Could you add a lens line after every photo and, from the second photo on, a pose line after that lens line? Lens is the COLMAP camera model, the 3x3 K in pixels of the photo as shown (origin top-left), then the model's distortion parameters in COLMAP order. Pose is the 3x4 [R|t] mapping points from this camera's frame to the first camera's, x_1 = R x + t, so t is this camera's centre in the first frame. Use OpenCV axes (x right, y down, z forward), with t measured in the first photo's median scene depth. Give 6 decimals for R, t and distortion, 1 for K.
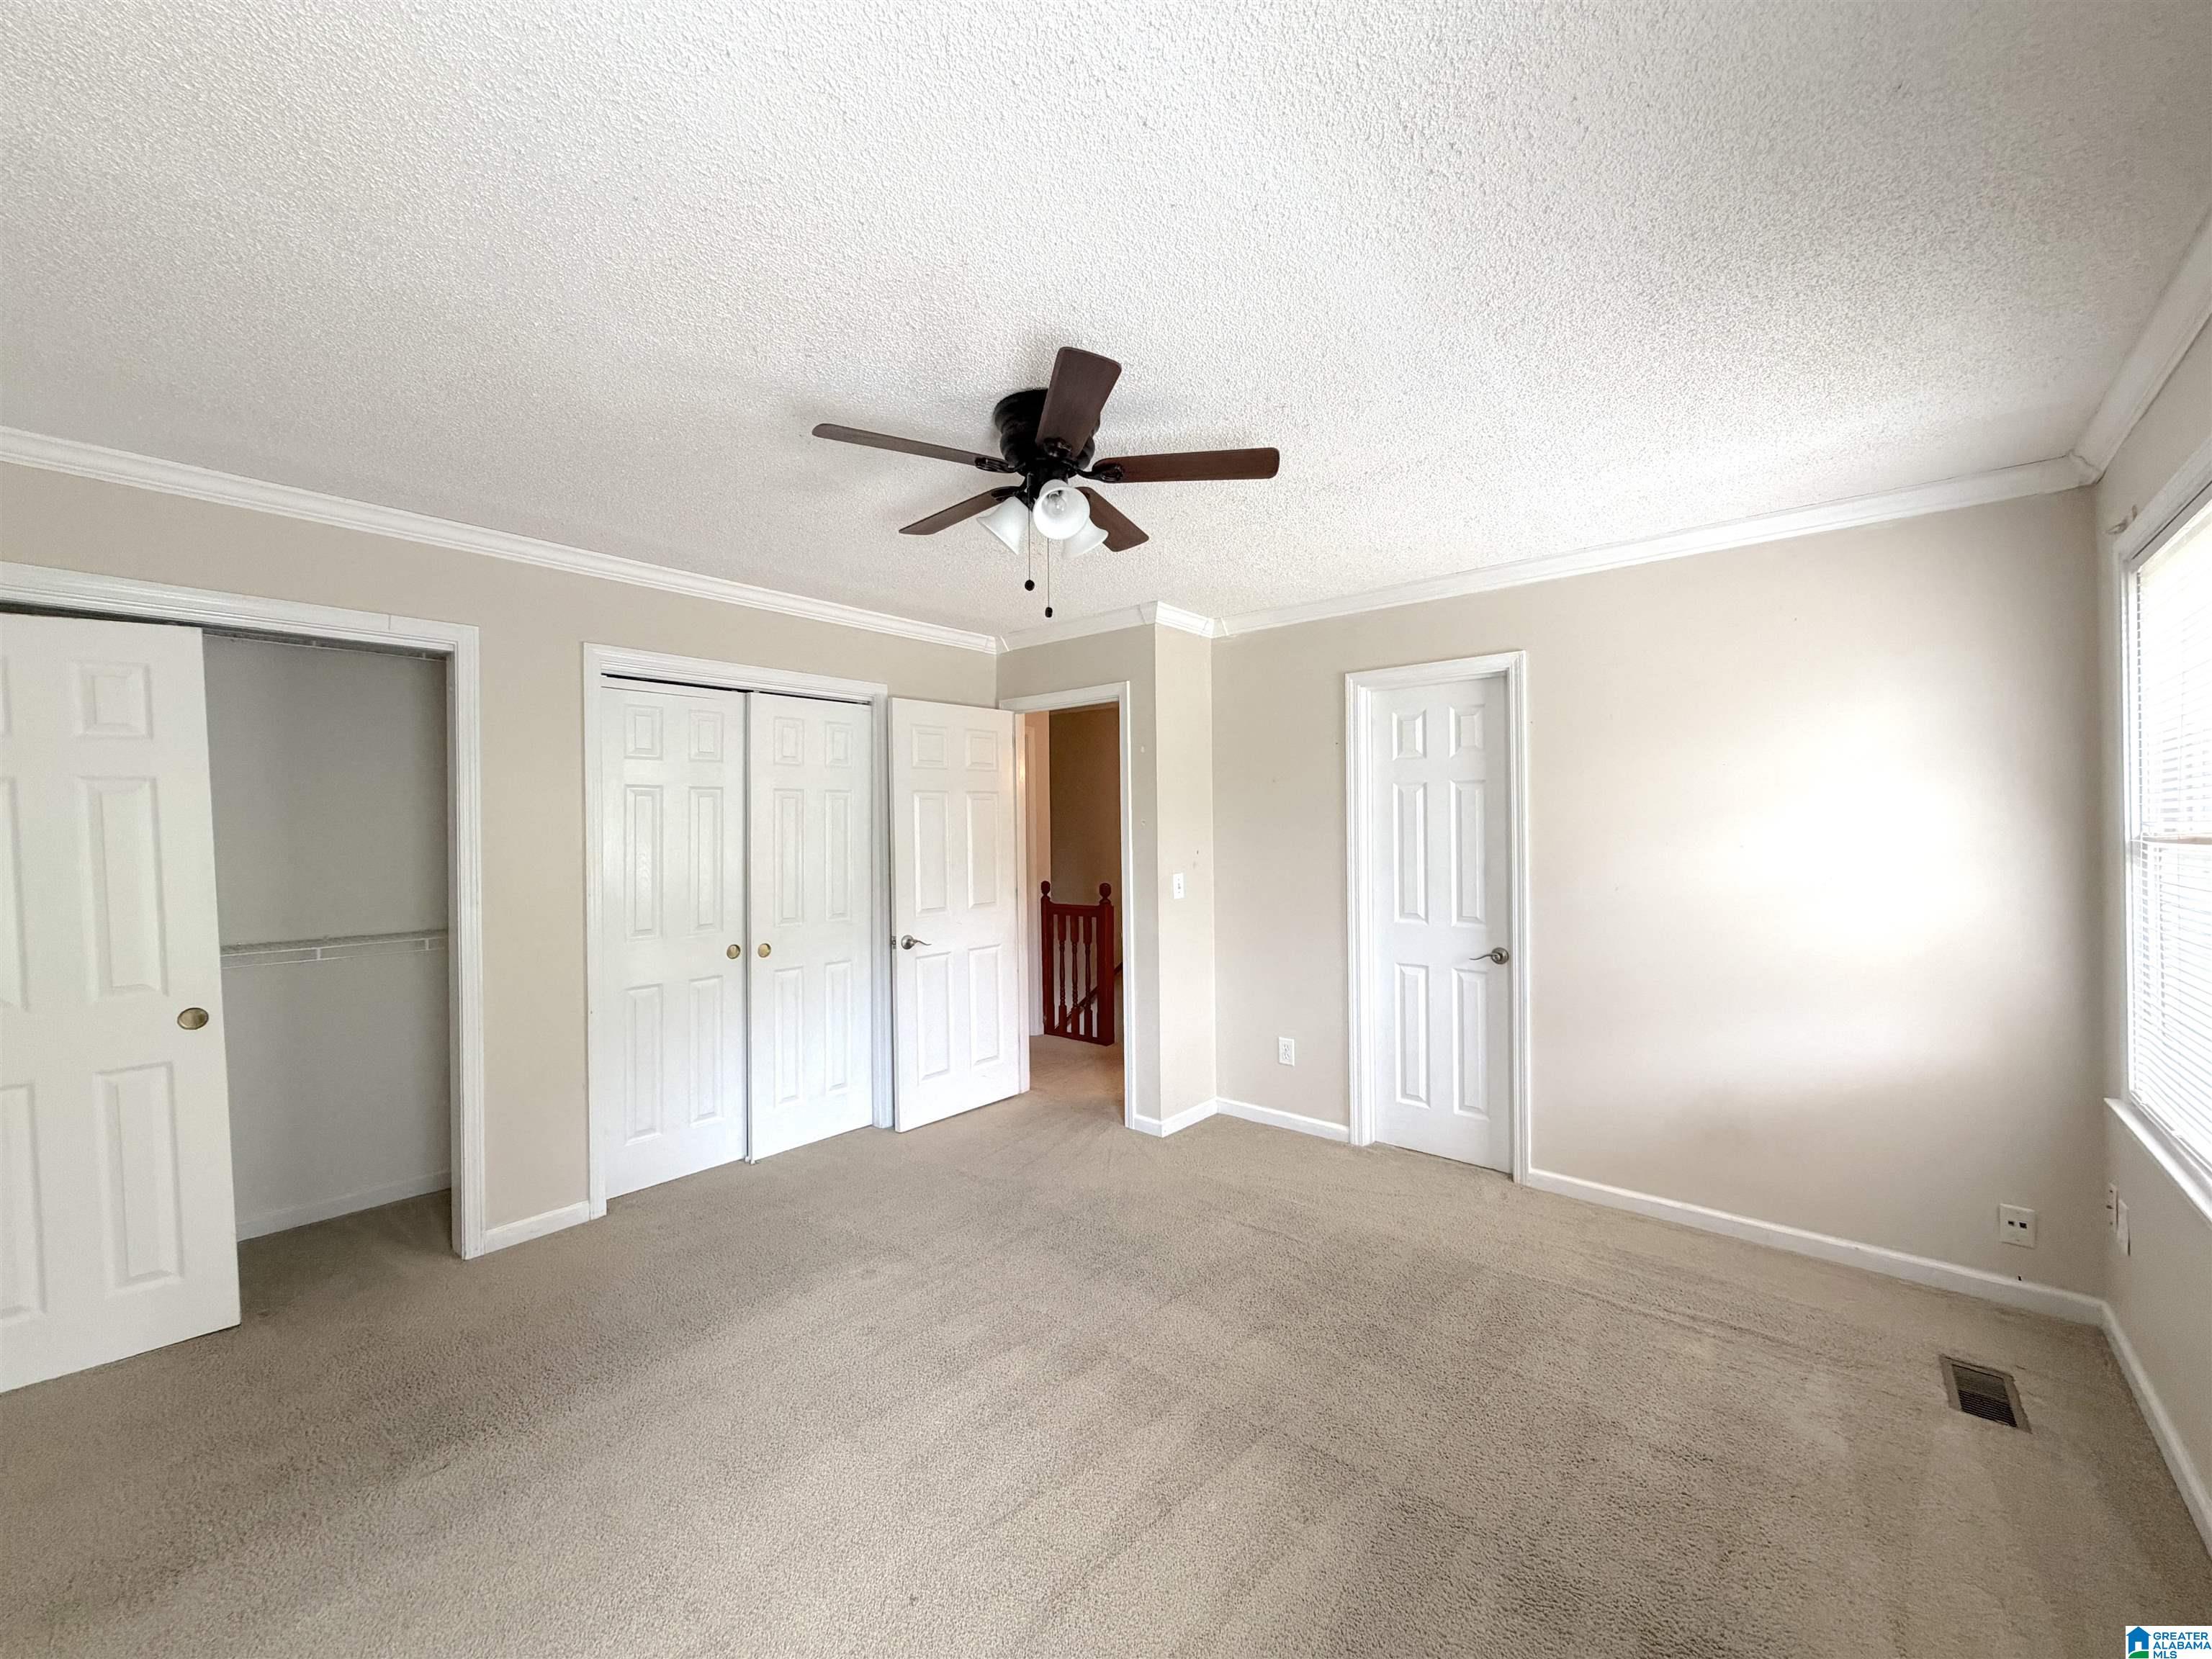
lens RADIAL K [[882.8, 0, 1095.0], [0, 882.8, 836.4], [0, 0, 1]] dist [-0.001540, 0.000303]
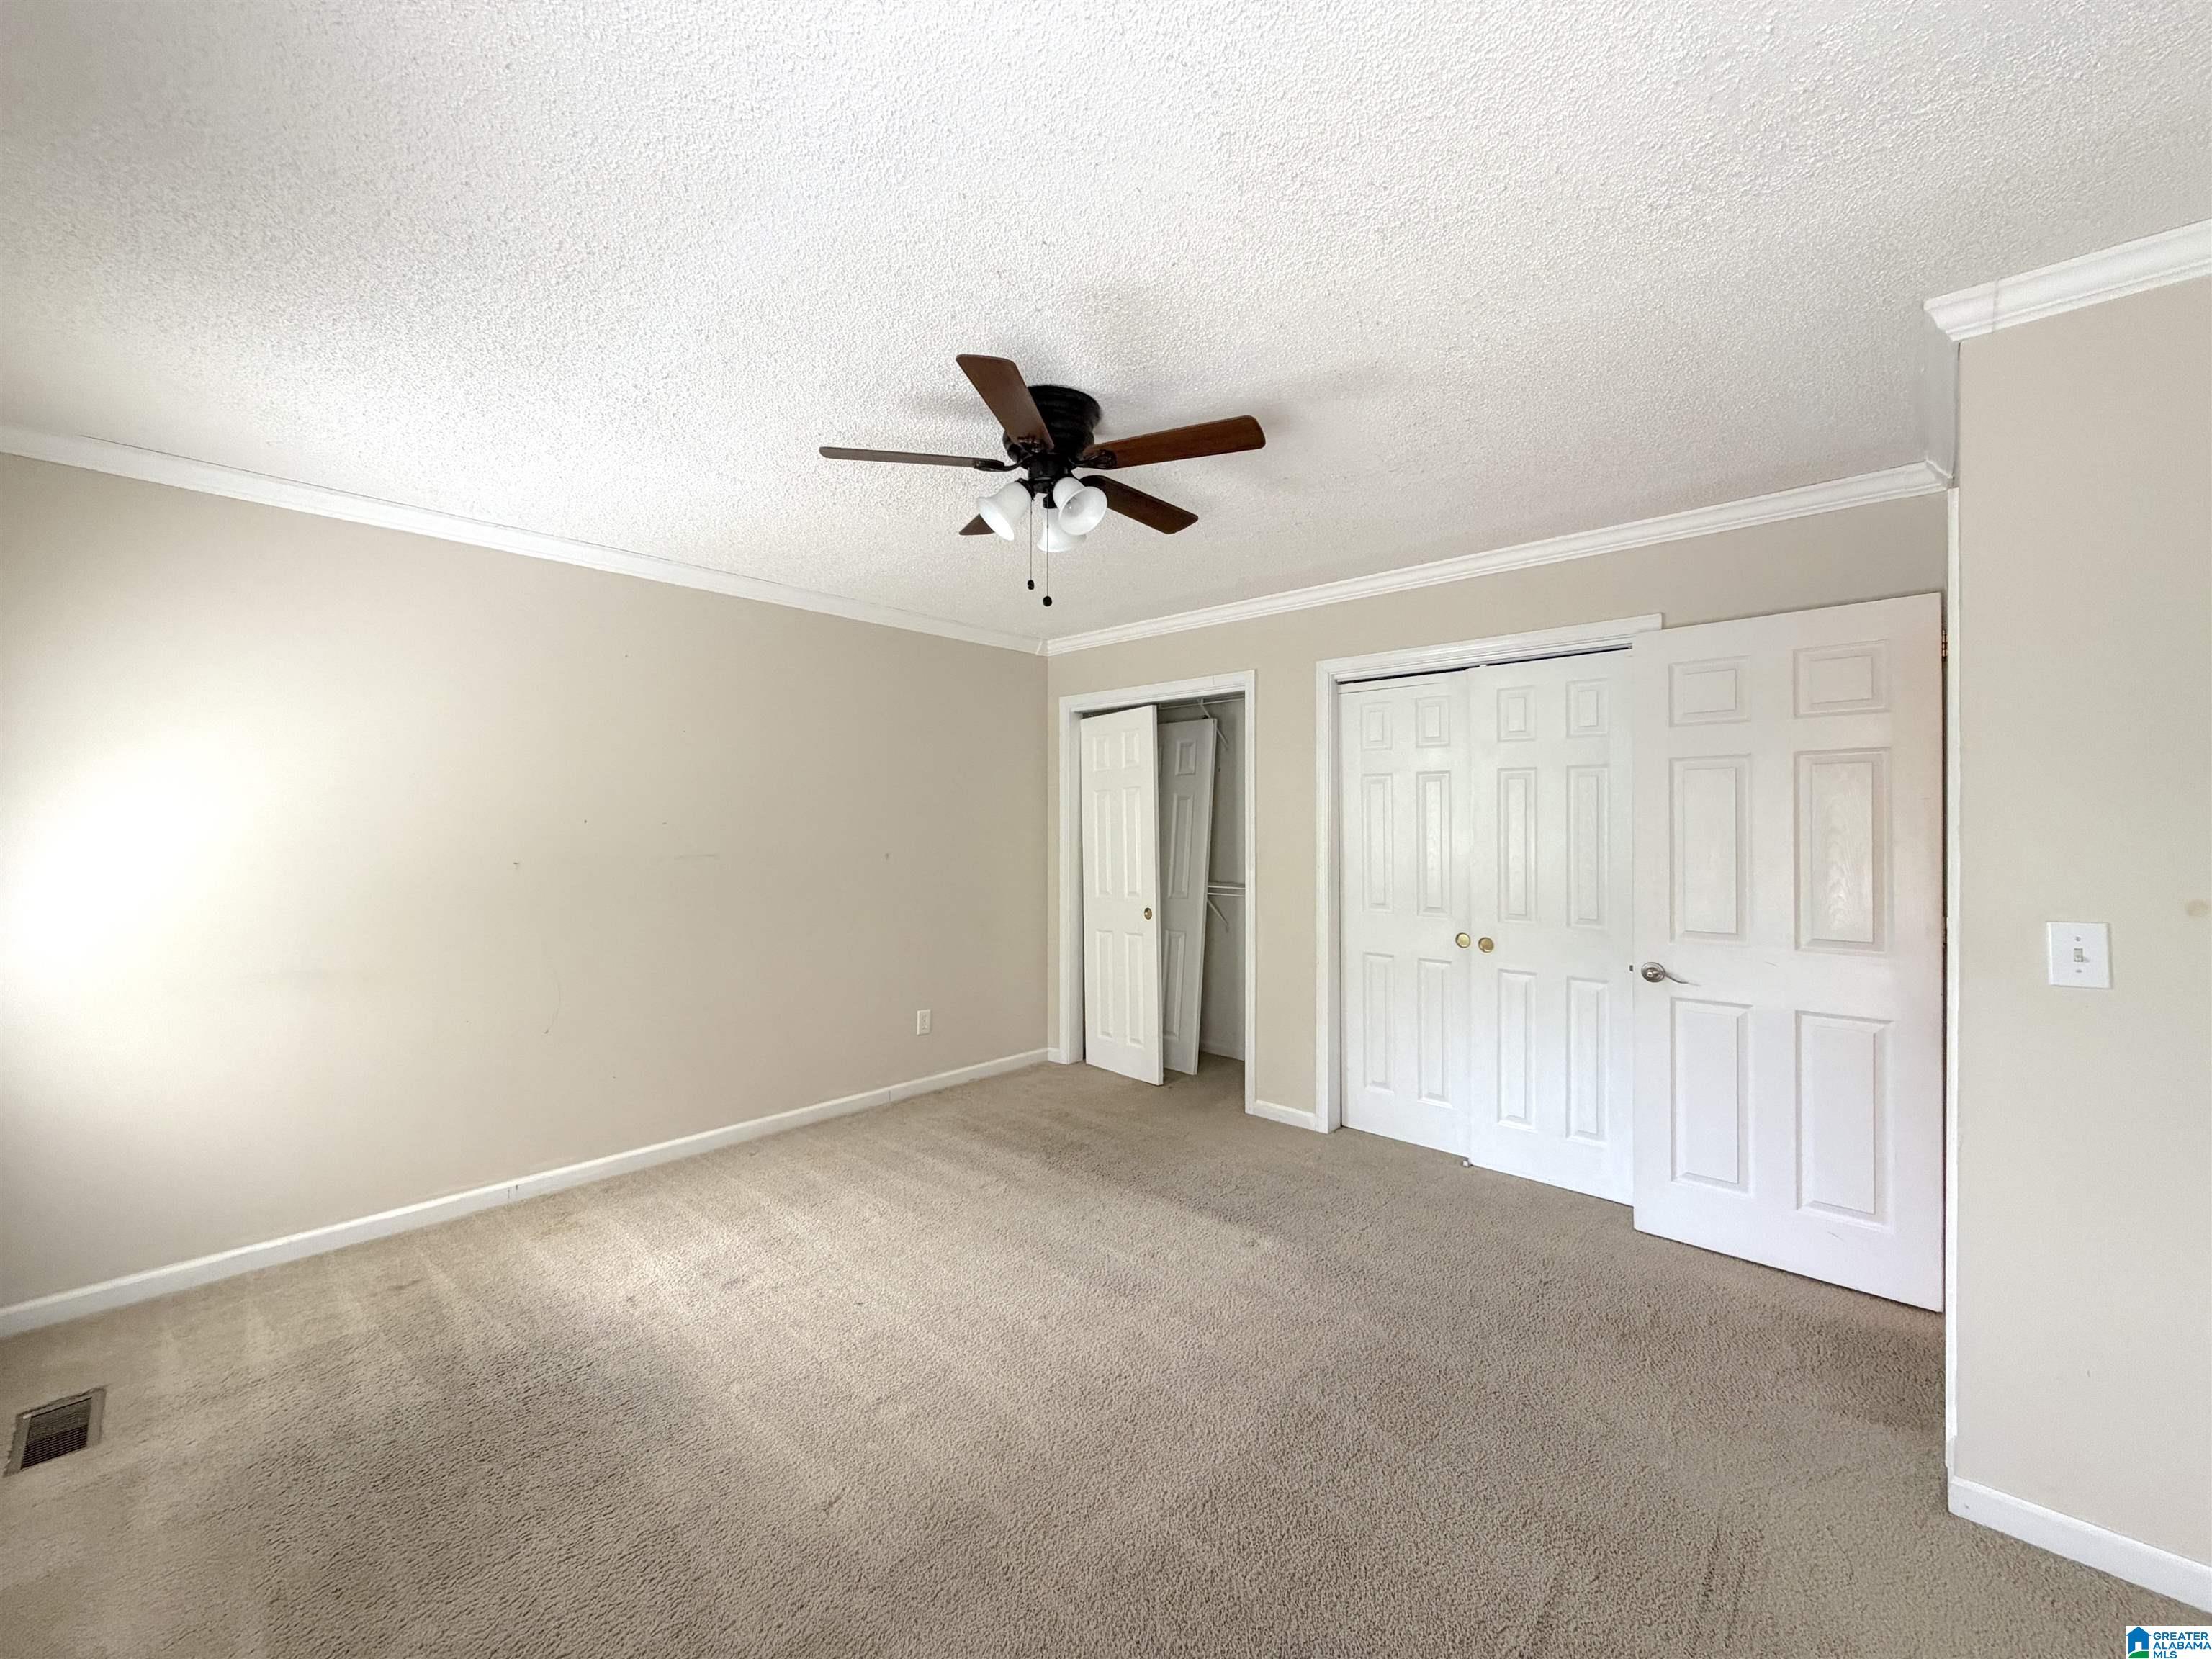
lens RADIAL K [[882.8, 0, 1096.5], [0, 882.8, 833.1], [0, 0, 1]] dist [-0.001540, 0.000303]
pose [[-0.047127, 0.018938, -0.998709, 0.585066], [-0.010216, 0.999759, 0.019440, -0.001123], [0.998837, 0.011119, -0.046922, 0.658679]]
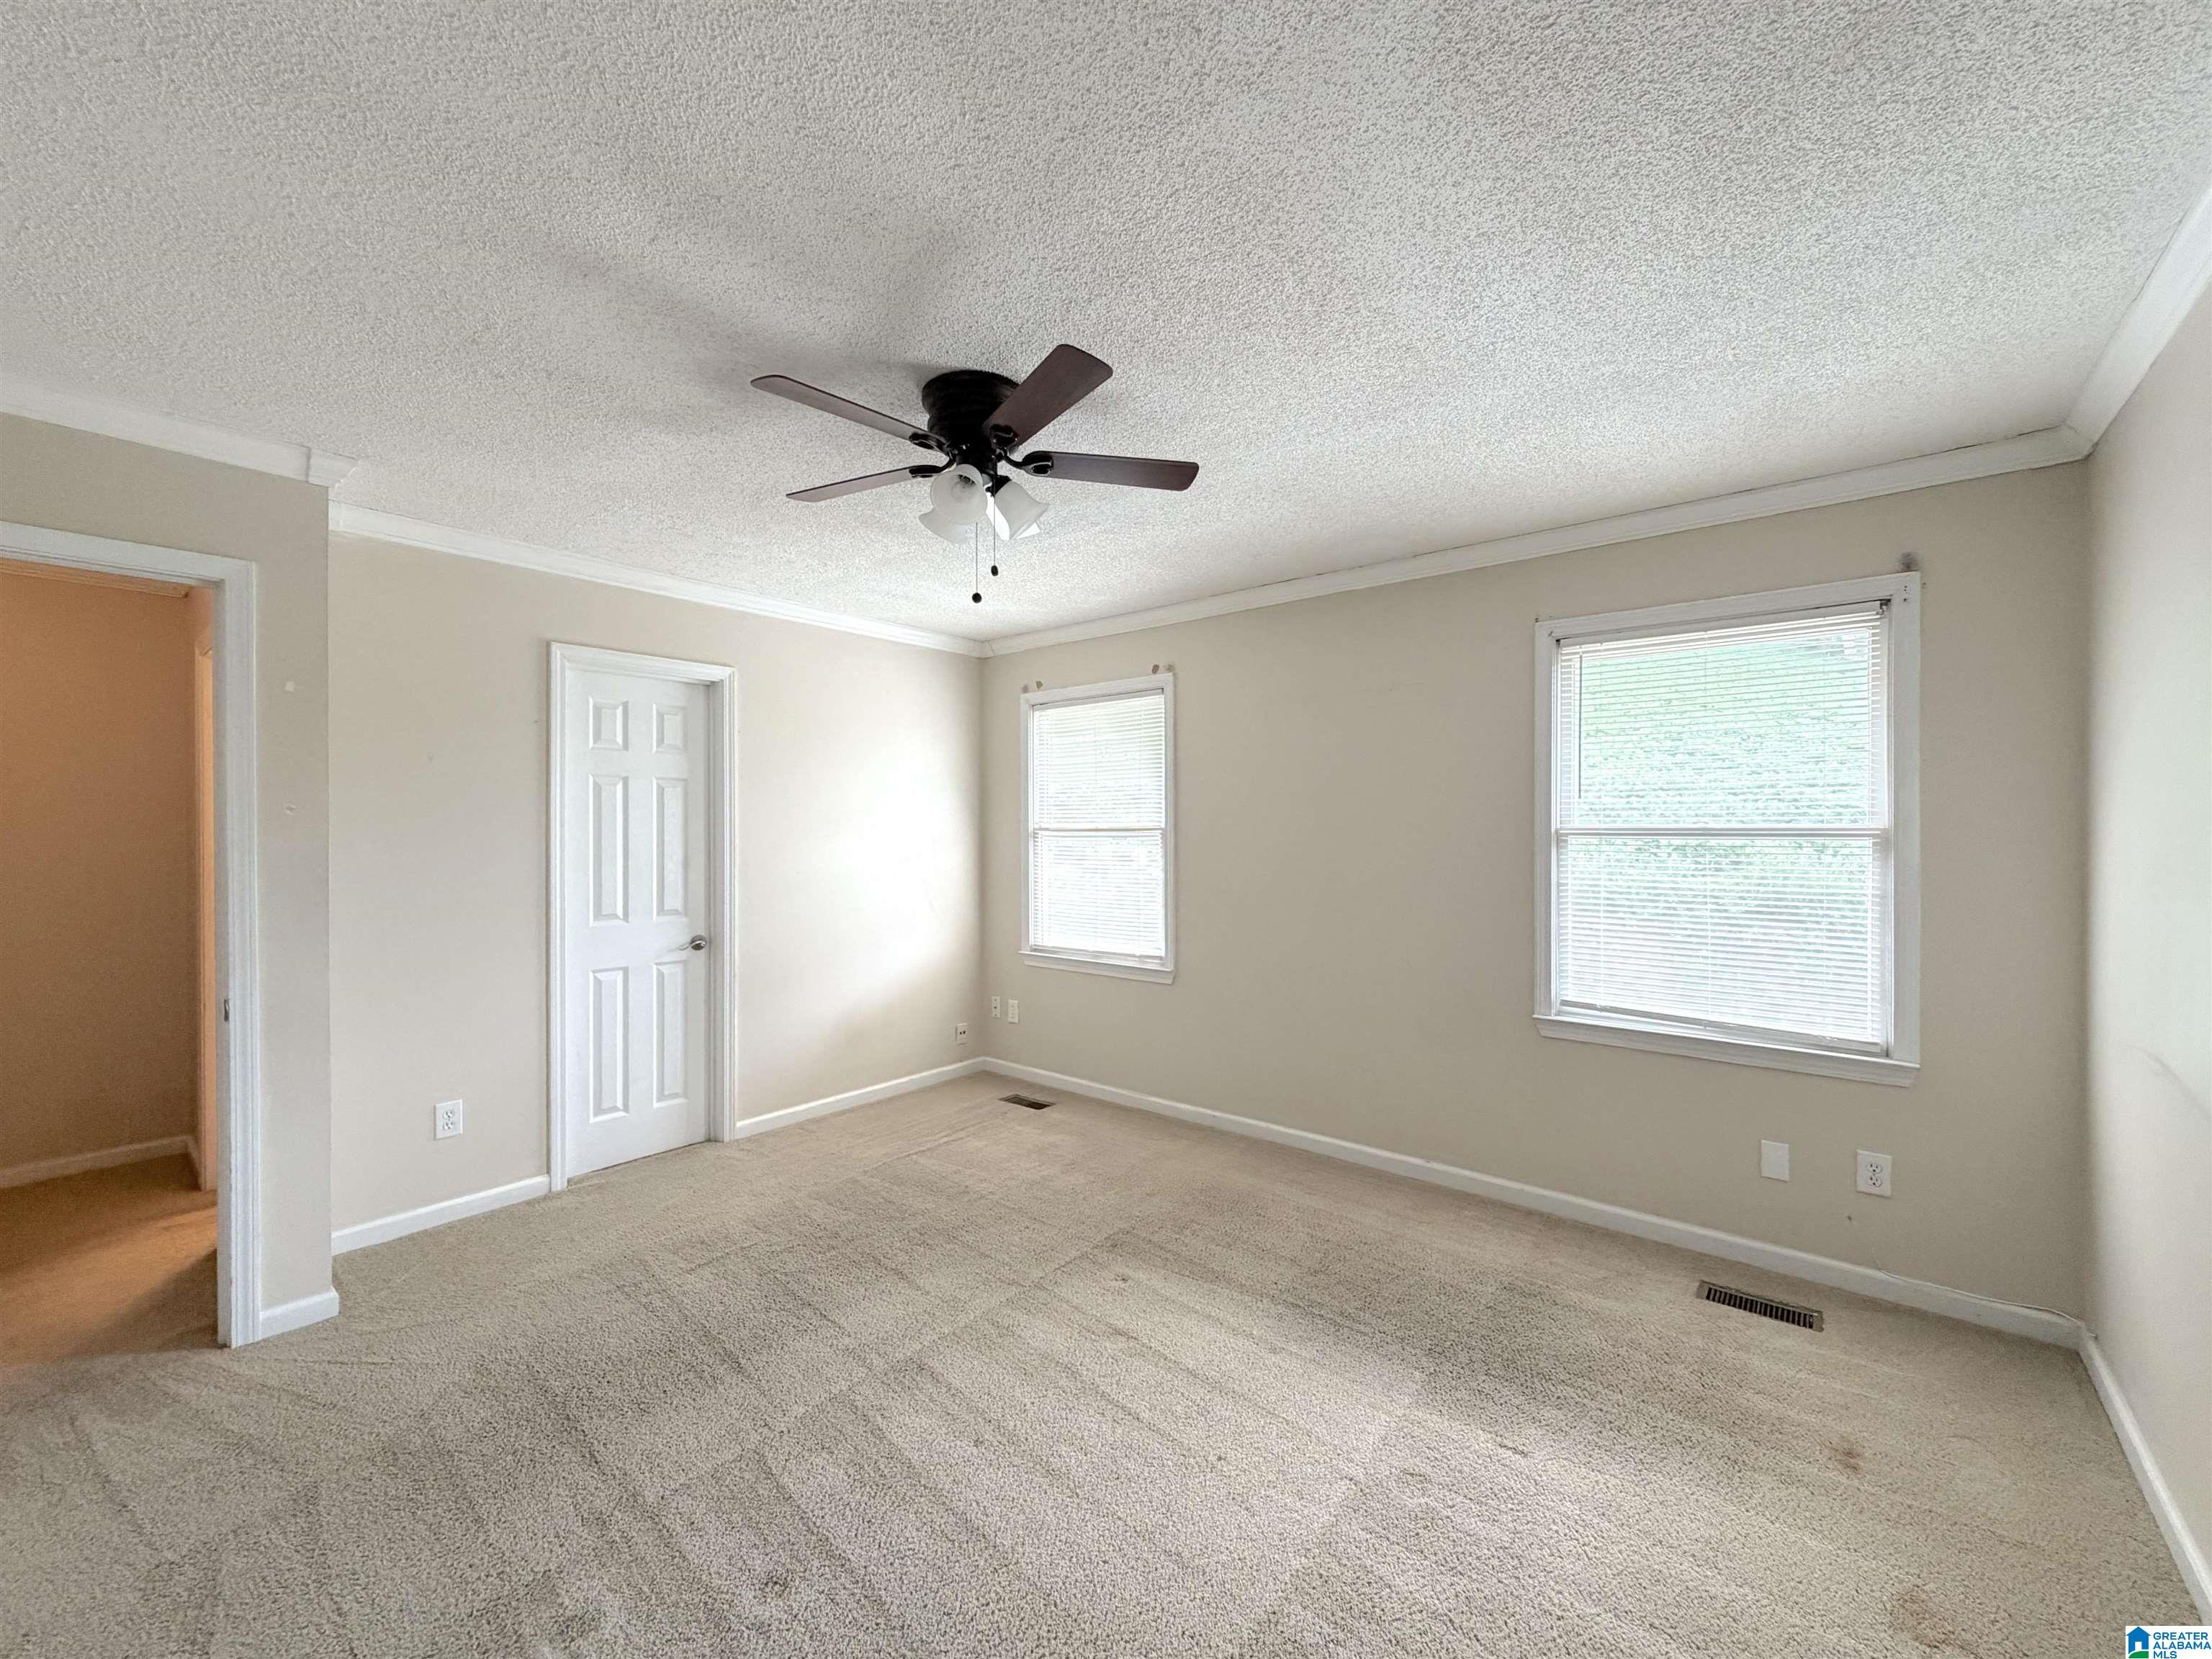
lens RADIAL K [[882.8, 0, 1103.7], [0, 882.8, 838.8], [0, 0, 1]] dist [-0.001540, 0.000303]
pose [[-0.026477, -0.006335, 0.999629, -0.624200], [0.008592, 0.999942, 0.006564, 0.005322], [-0.999613, 0.008762, -0.026421, 0.525885]]
